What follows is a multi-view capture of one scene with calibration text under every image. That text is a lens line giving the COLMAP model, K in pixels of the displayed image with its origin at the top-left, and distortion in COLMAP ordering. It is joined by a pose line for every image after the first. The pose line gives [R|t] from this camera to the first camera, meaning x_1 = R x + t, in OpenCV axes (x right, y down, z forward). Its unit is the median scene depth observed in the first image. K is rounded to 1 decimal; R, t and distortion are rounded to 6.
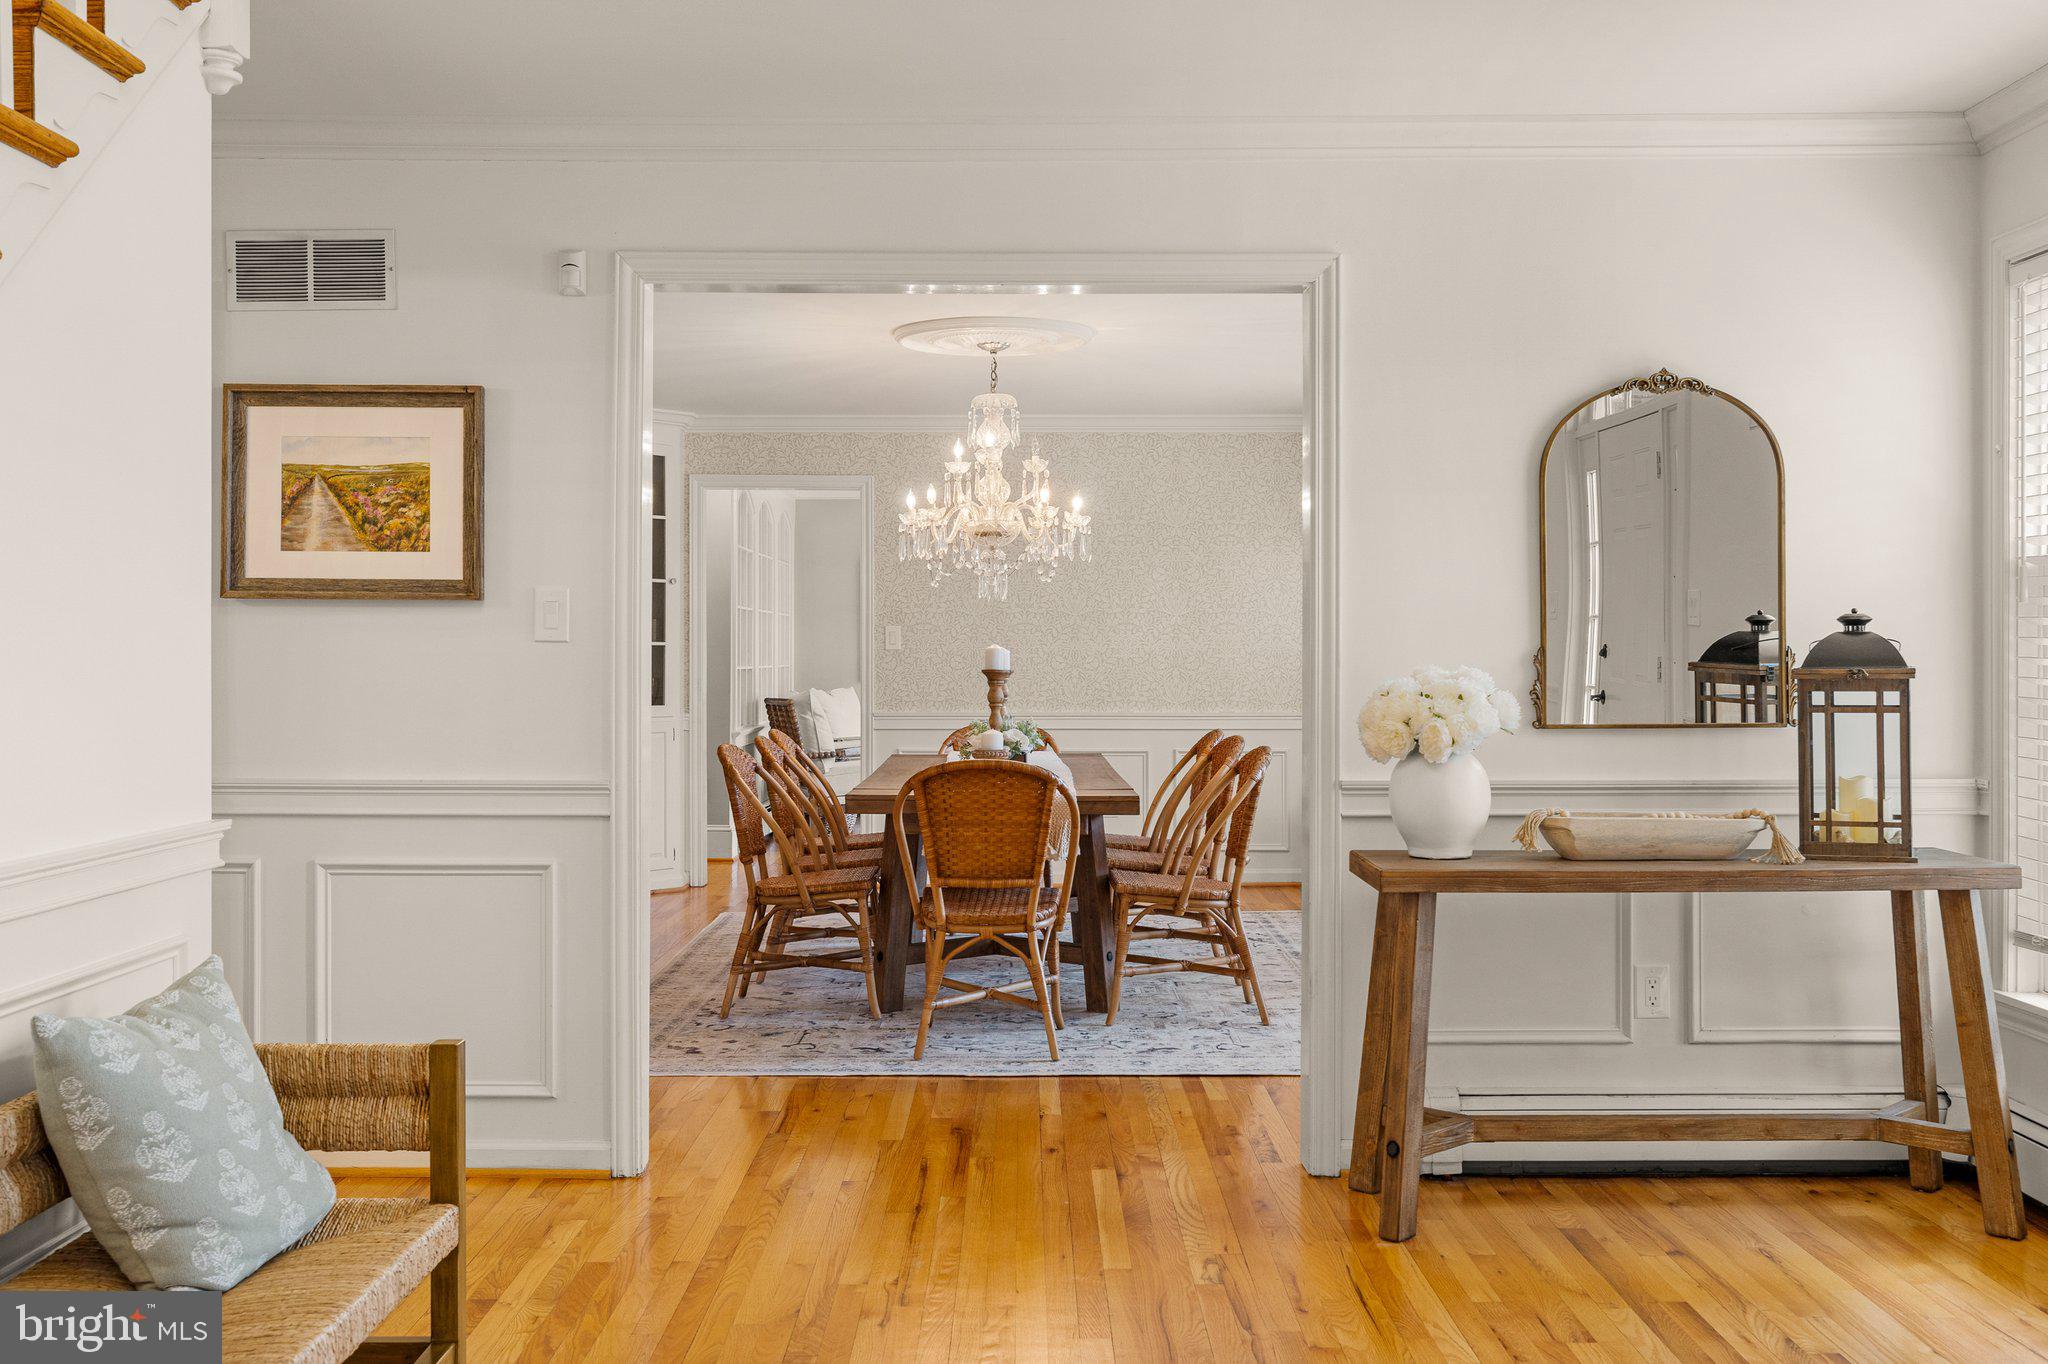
lens RADIAL K [[2037.2, 0, 1025.7], [0, 2037.2, 645.5], [0, 0, 1]] dist [0.003695, -0.009834]
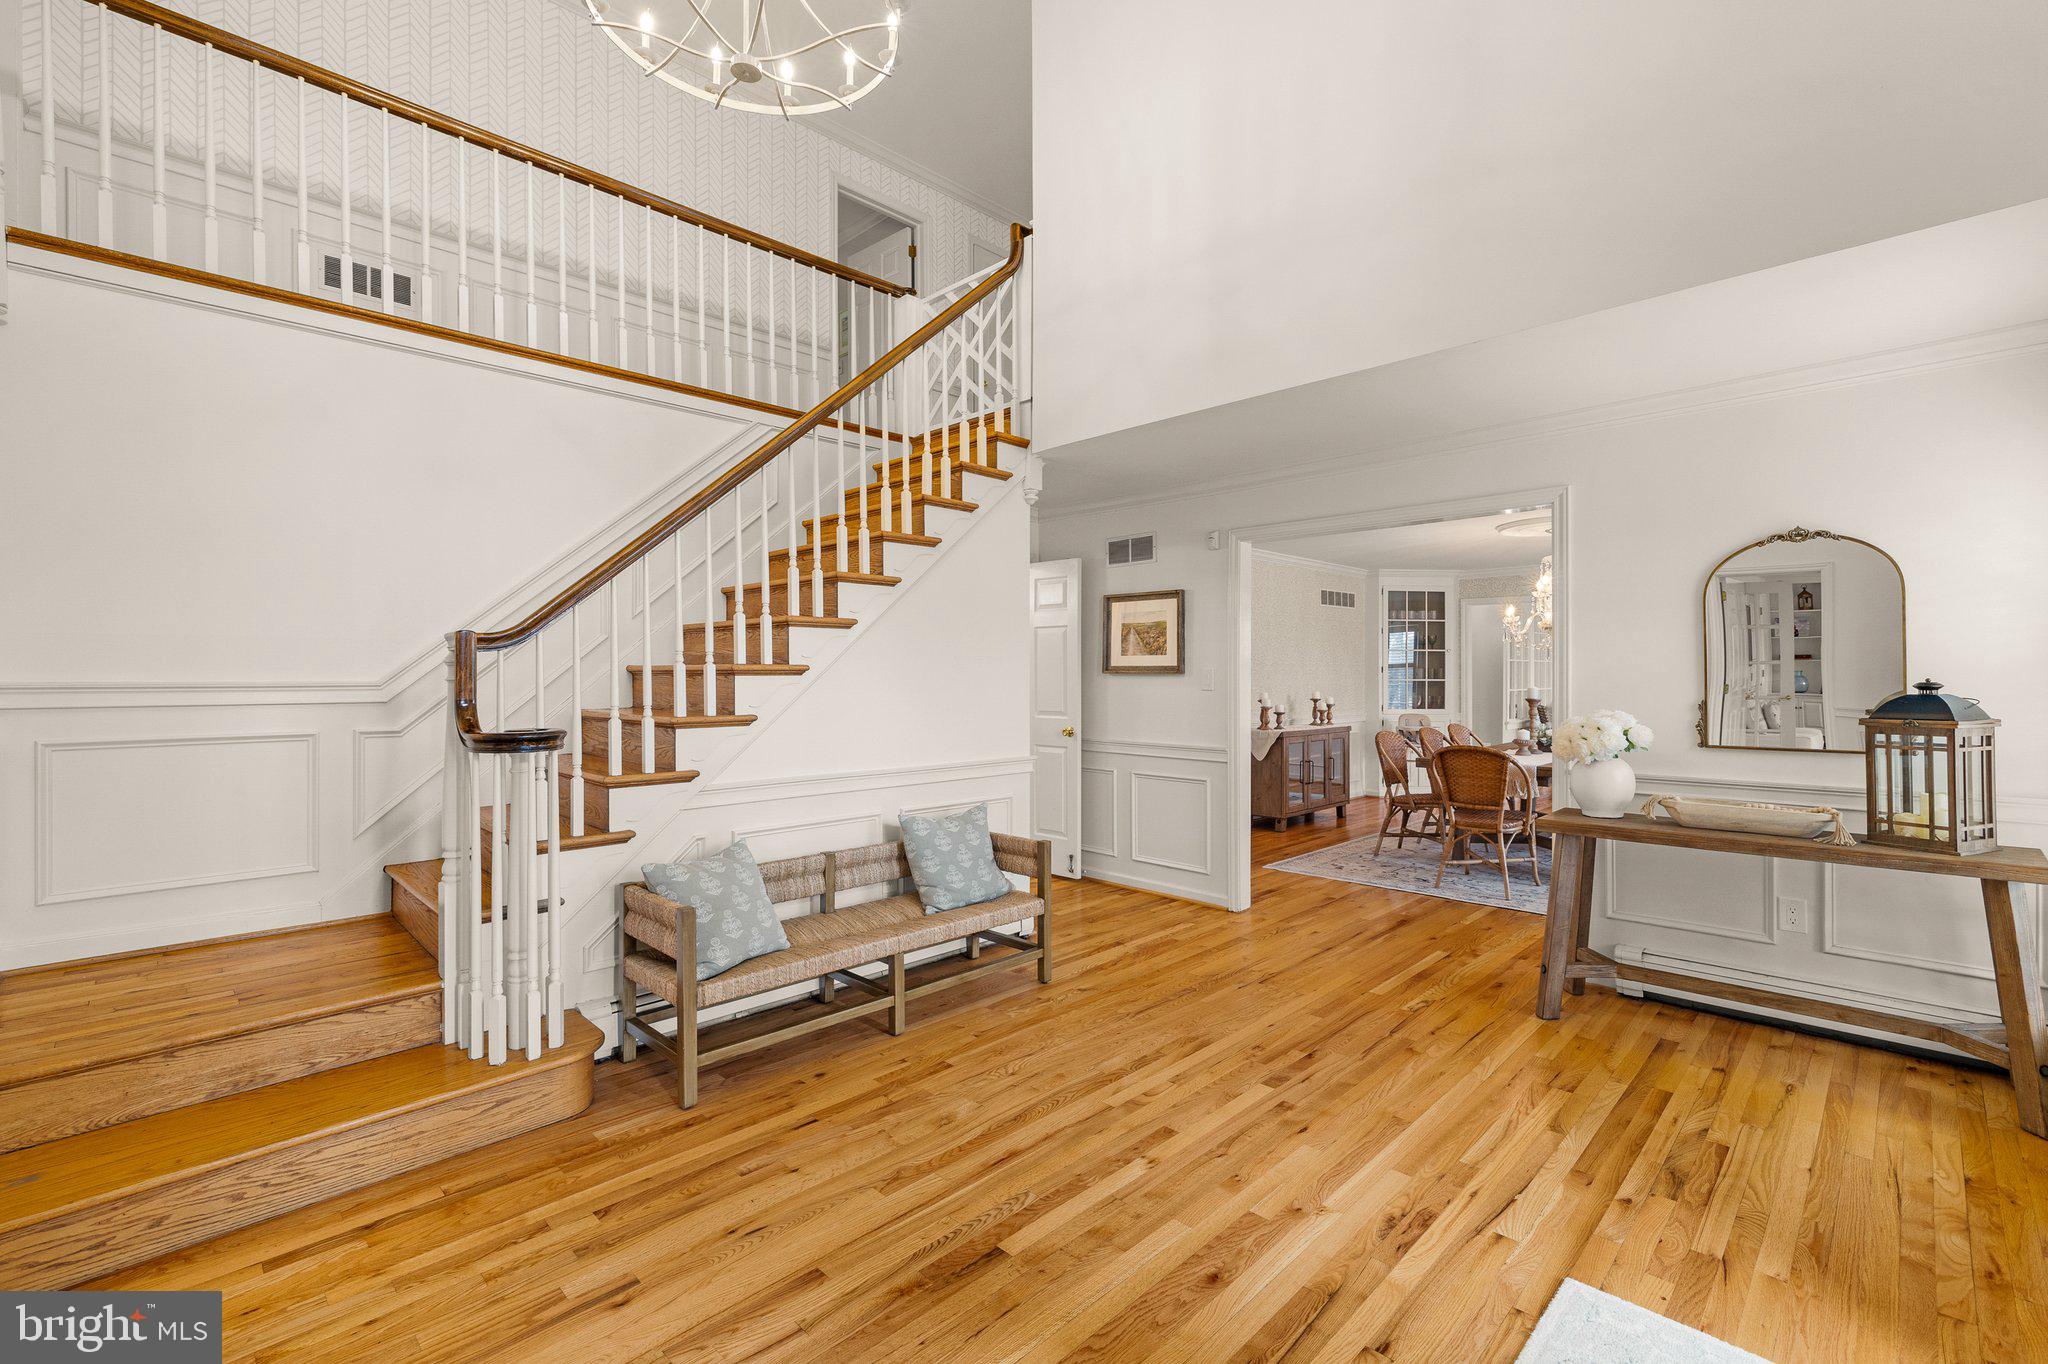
lens RADIAL K [[887.5, 0, 1023.4], [0, 887.5, 670.3], [0, 0, 1]] dist [-0.000542, -0.000225]
pose [[0.706359, -0.006019, -0.707828, 0.376910], [0.006241, 0.999978, -0.002275, -0.025375], [0.707826, -0.002811, 0.706381, 0.078607]]
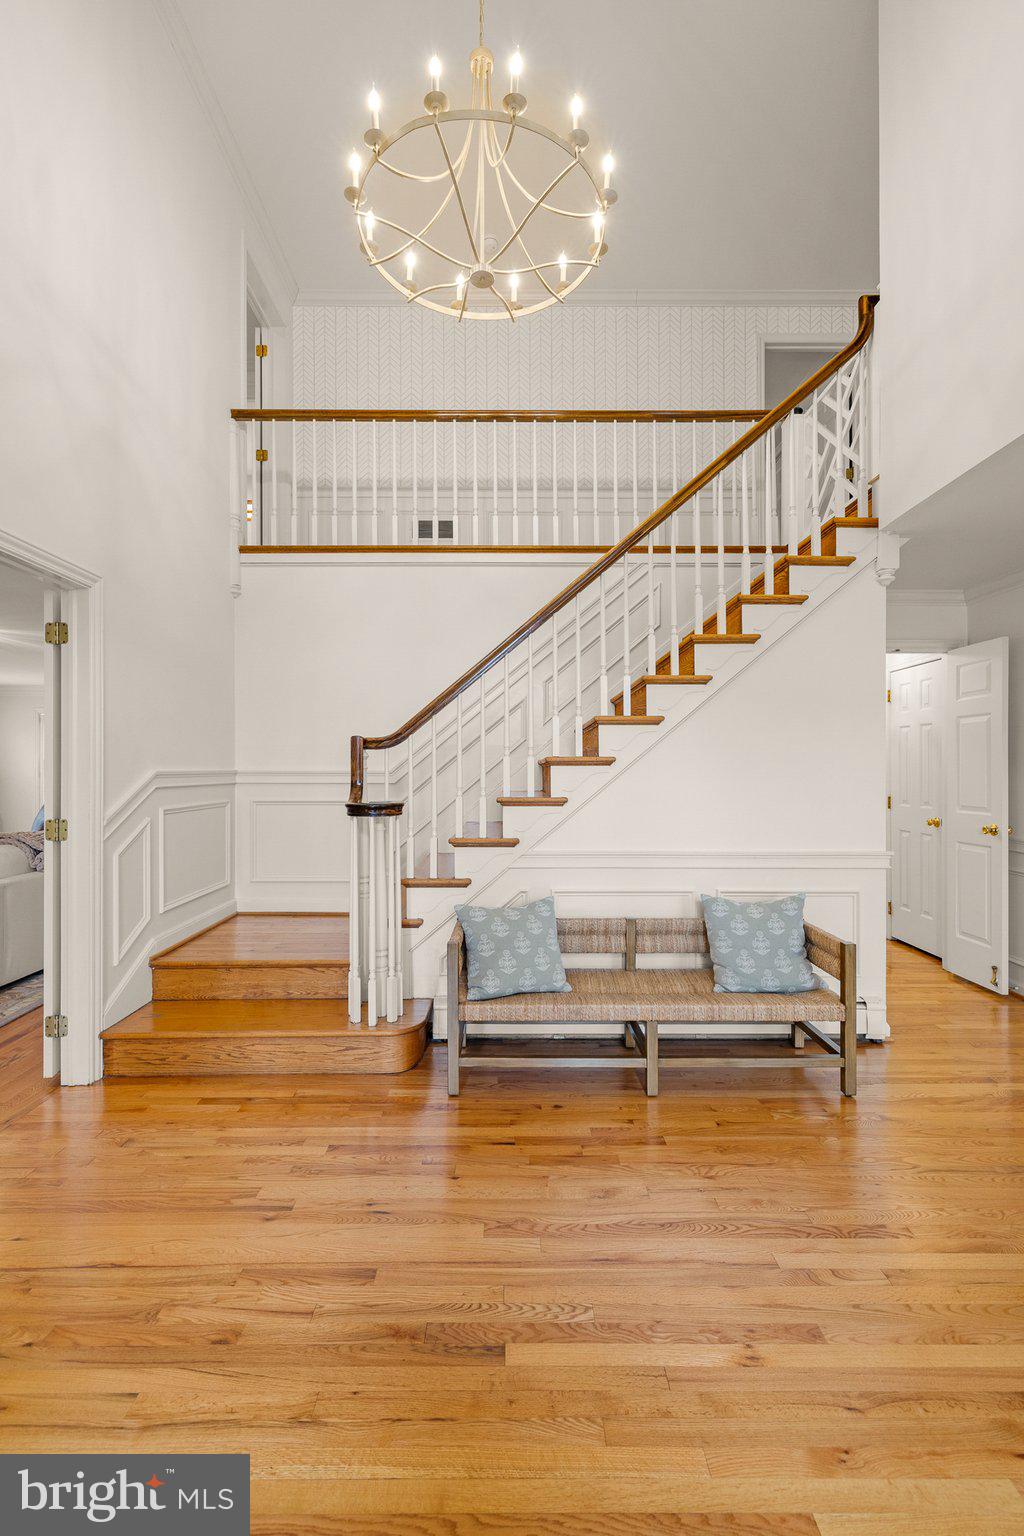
lens RADIAL K [[658.7, 0, 512.0], [0, 658.7, 768.0], [0, 0, 1]] dist [0.000373, -0.000062]
pose [[0.005017, -0.005628, -0.999972, 0.375091], [0.005964, 0.999967, -0.005598, -0.018514], [0.999970, -0.005935, 0.005050, 0.379419]]
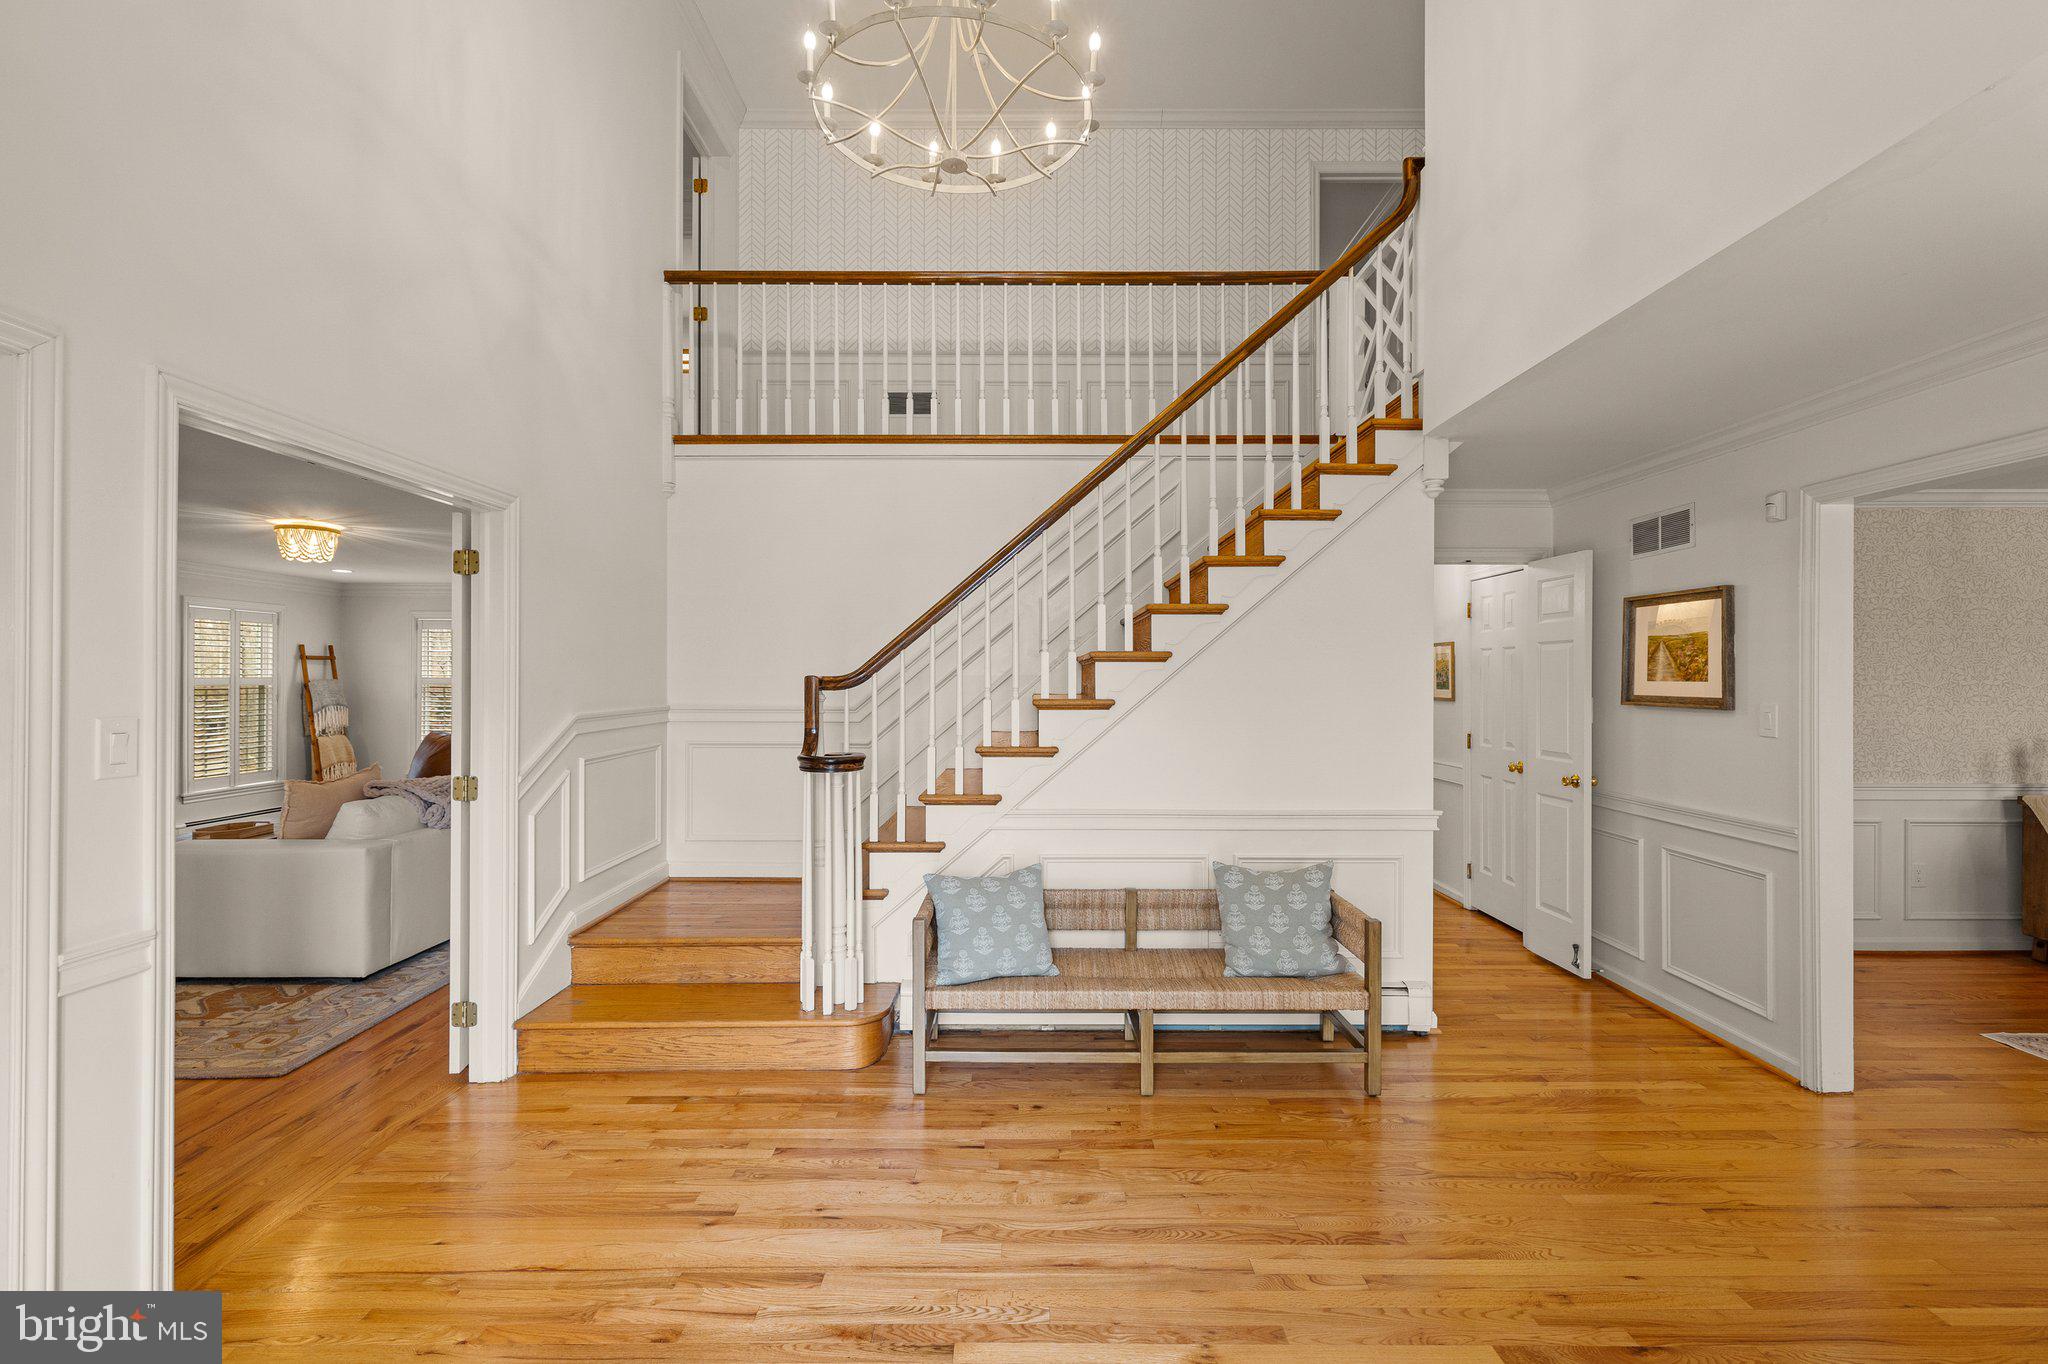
lens RADIAL K [[878.3, 0, 1028.1], [0, 878.3, 666.6], [0, 0, 1]] dist [0.000373, -0.000062]
pose [[0.004624, -0.011641, -0.999922, 0.469157], [0.004300, 0.999923, -0.011621, -0.053179], [0.999980, -0.004246, 0.004673, 0.409738]]
